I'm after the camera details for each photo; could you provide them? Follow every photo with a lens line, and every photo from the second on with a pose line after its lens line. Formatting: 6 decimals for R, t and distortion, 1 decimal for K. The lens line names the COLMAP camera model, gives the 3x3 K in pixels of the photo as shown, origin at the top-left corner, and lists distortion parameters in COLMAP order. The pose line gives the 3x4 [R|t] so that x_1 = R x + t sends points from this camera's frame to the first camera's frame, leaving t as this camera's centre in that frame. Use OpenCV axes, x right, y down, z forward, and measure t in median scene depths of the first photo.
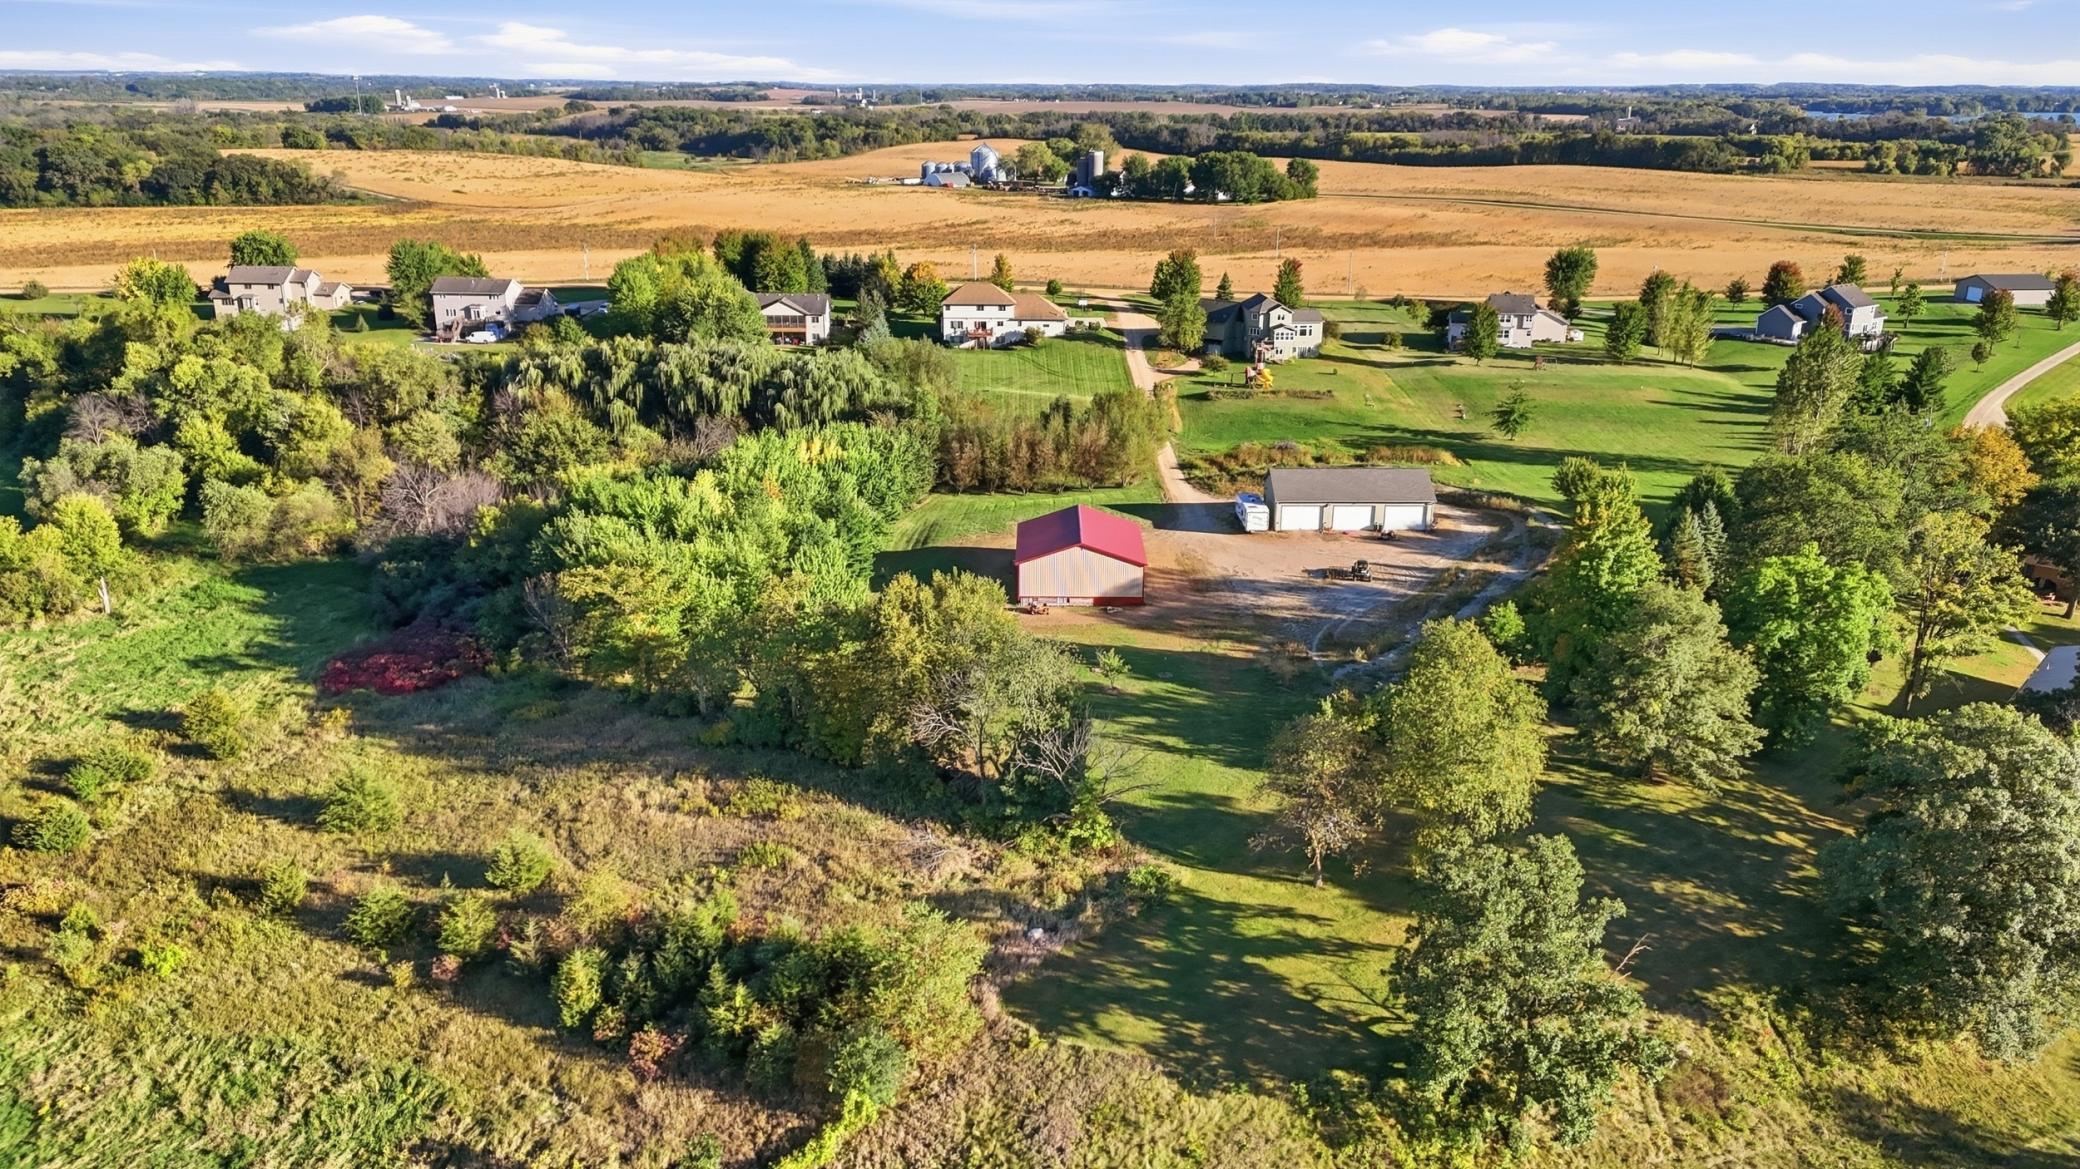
lens RADIAL K [[1516.3, 0, 1043.4], [0, 1516.3, 582.0], [0, 0, 1]] dist [0.078780, -0.081336]
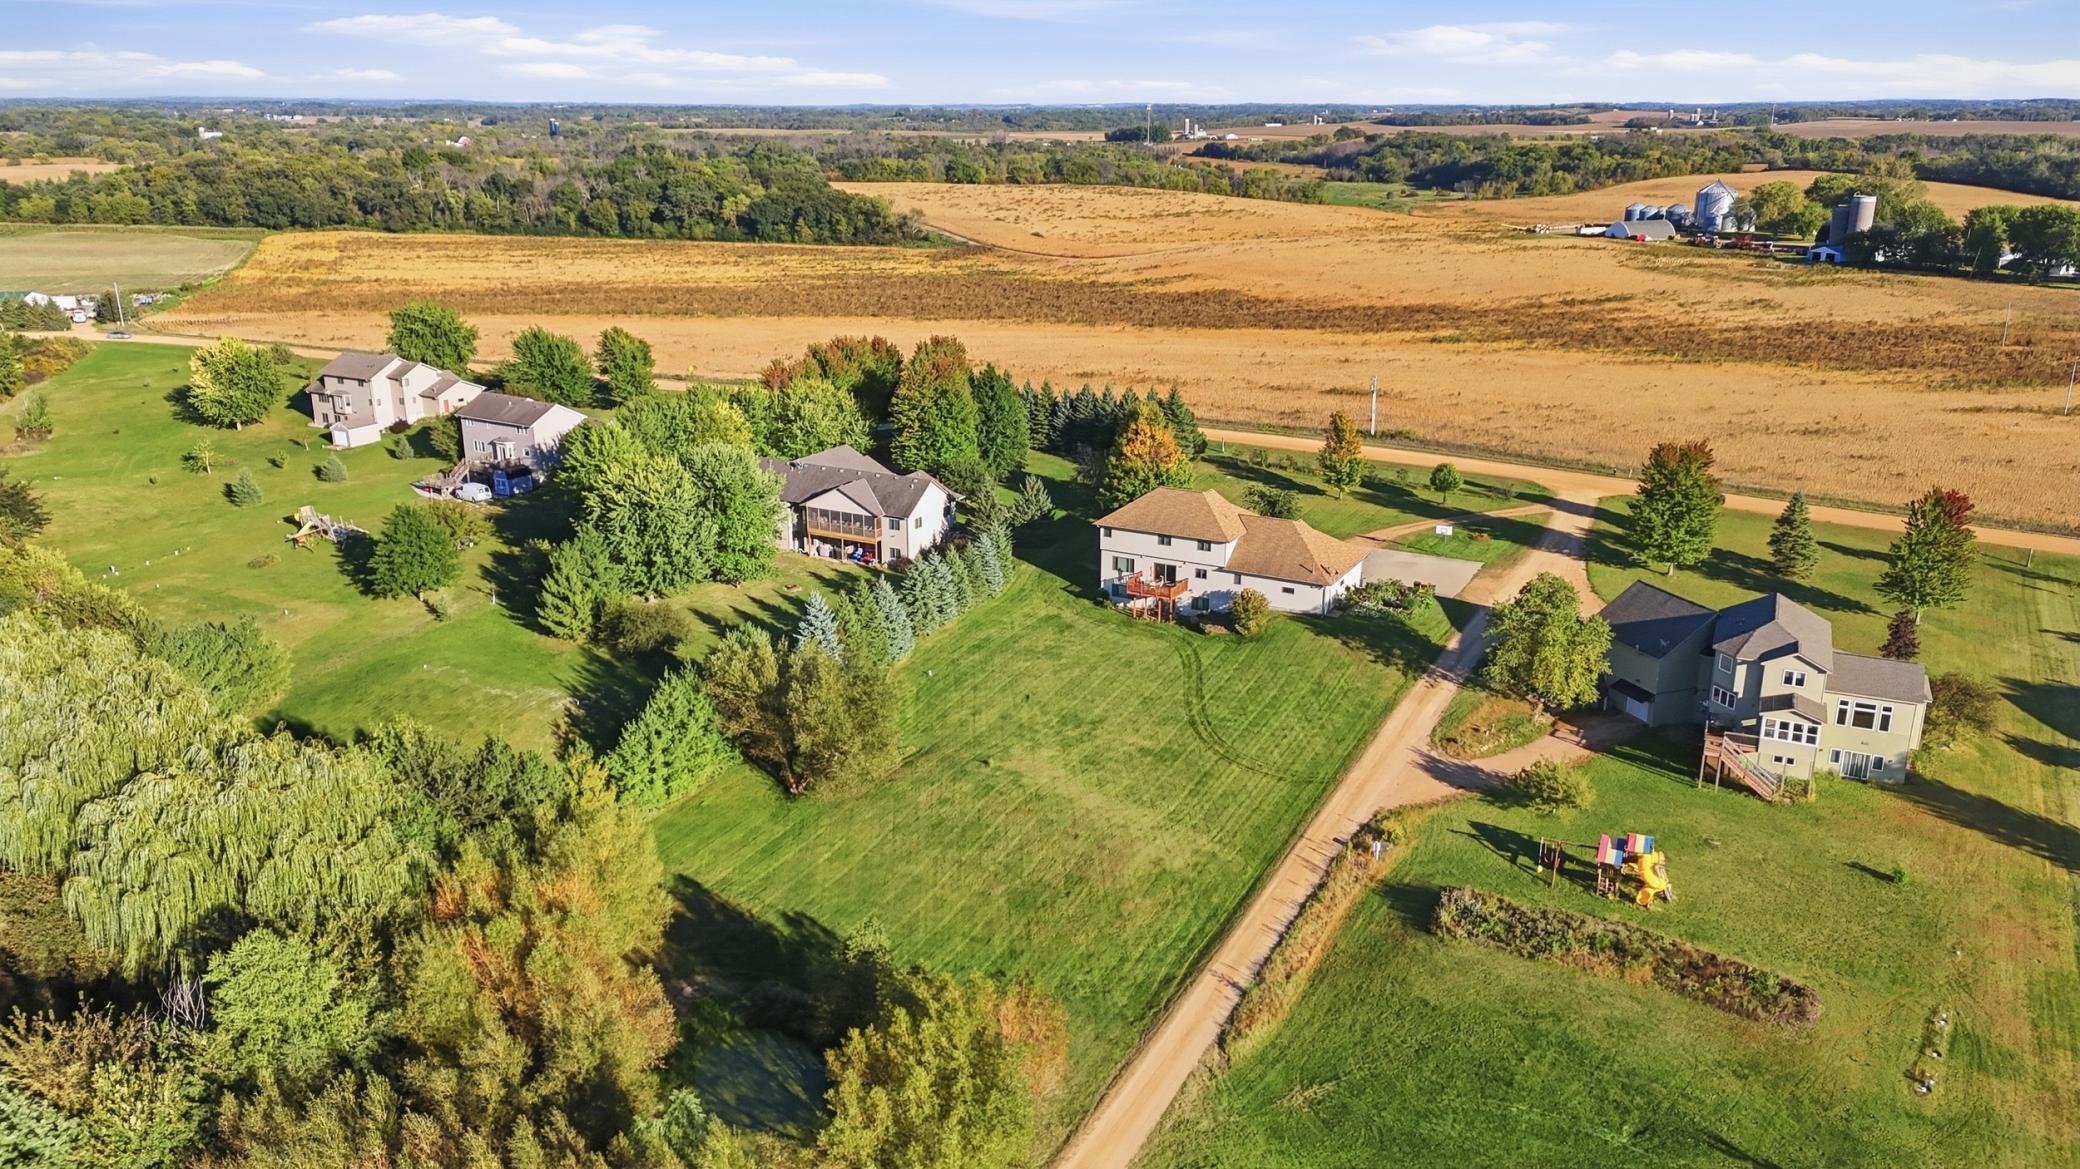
lens RADIAL K [[1516.3, 0, 1043.4], [0, 1516.3, 582.0], [0, 0, 1]] dist [0.078780, -0.081336]
pose [[0.866708, 0.142111, -0.478144, 0.066728], [-0.148966, 0.988556, 0.023789, -0.067915], [0.476053, 0.050609, 0.877959, 0.210173]]
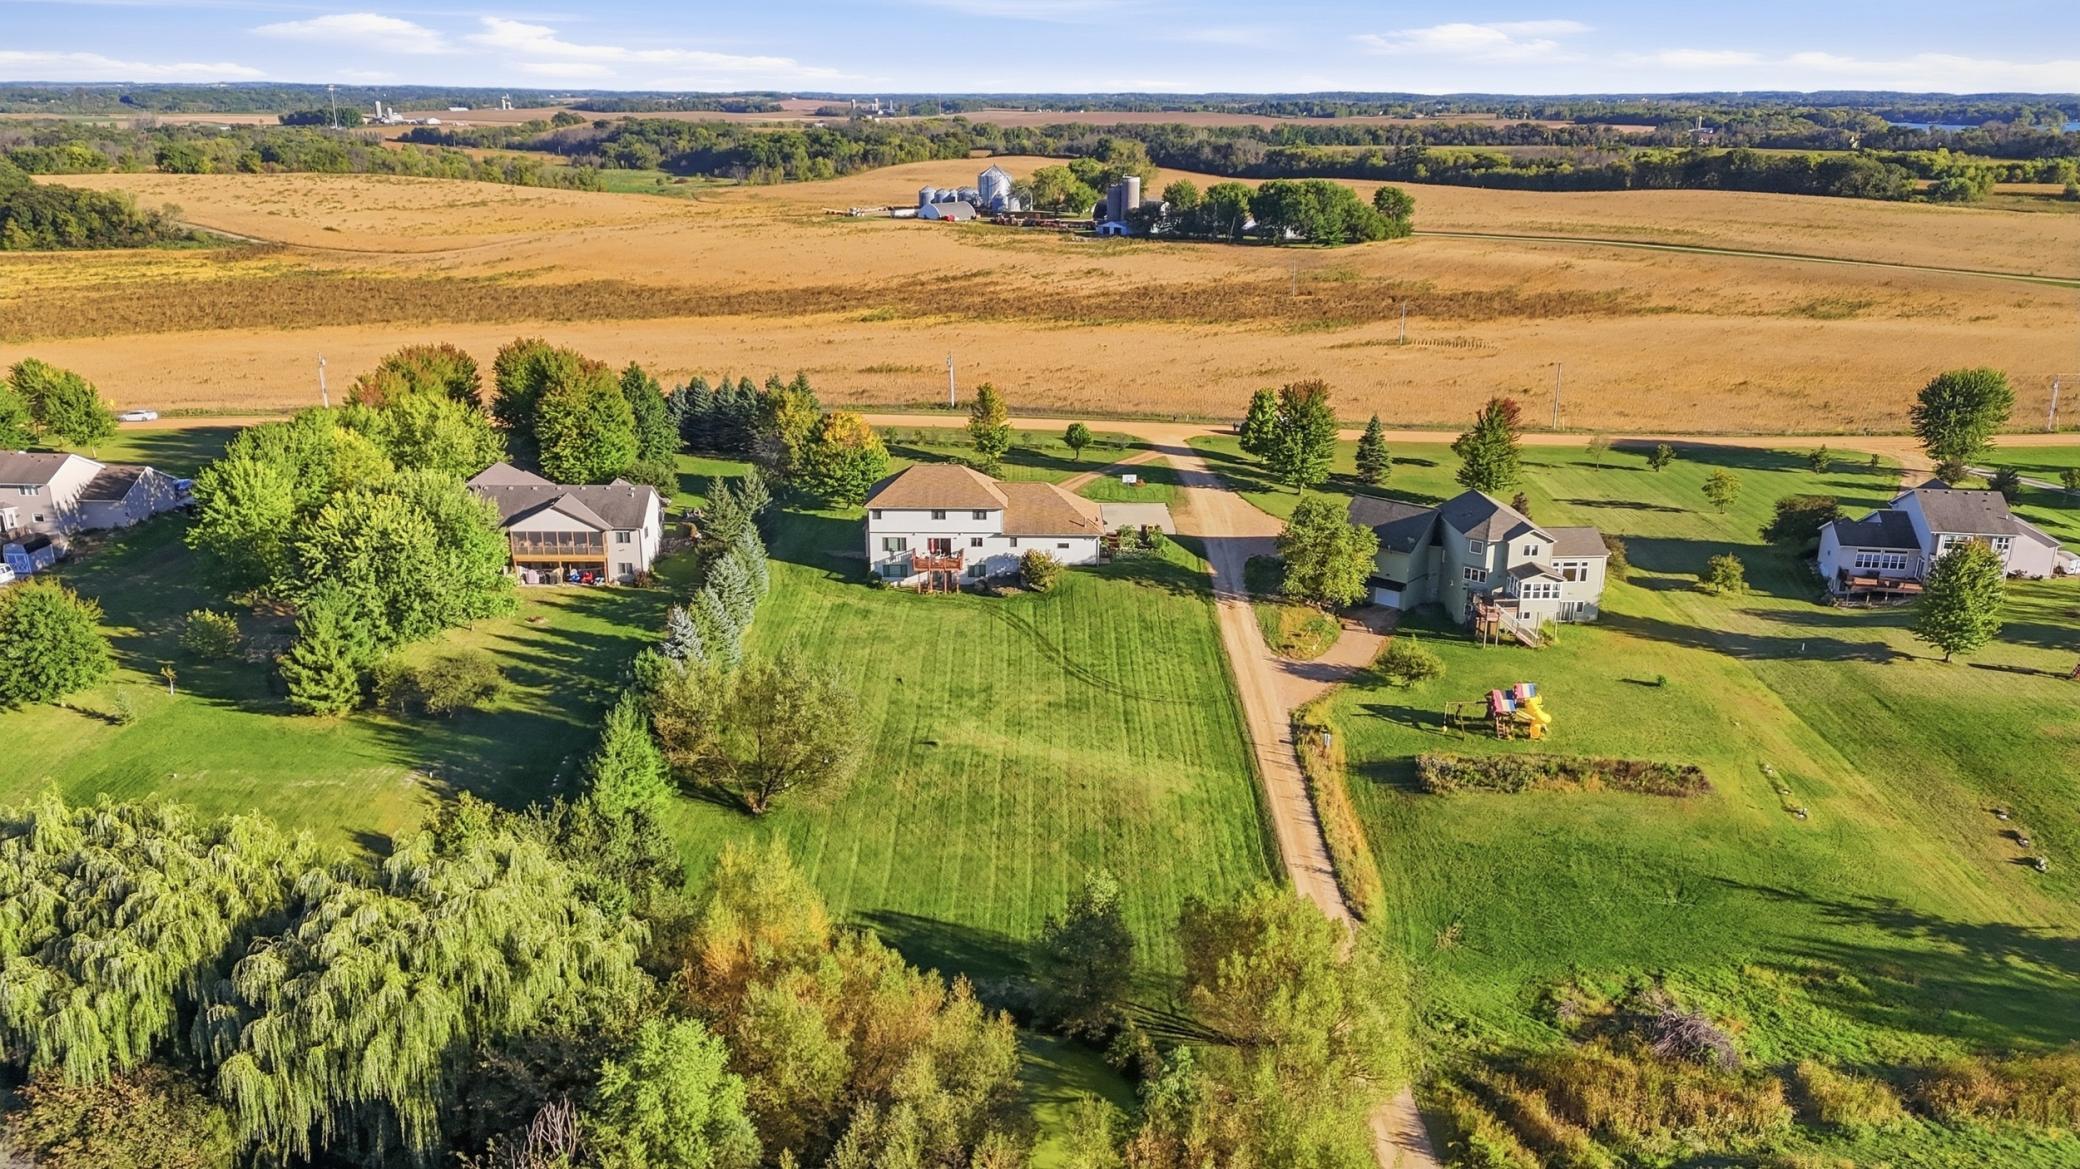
lens RADIAL K [[1516.3, 0, 1043.4], [0, 1516.3, 582.0], [0, 0, 1]] dist [0.078780, -0.081336]
pose [[0.999880, 0.003158, -0.015161, 0.001198], [-0.003247, 0.999978, -0.005866, -0.060607], [0.015143, 0.005914, 0.999868, 0.186739]]
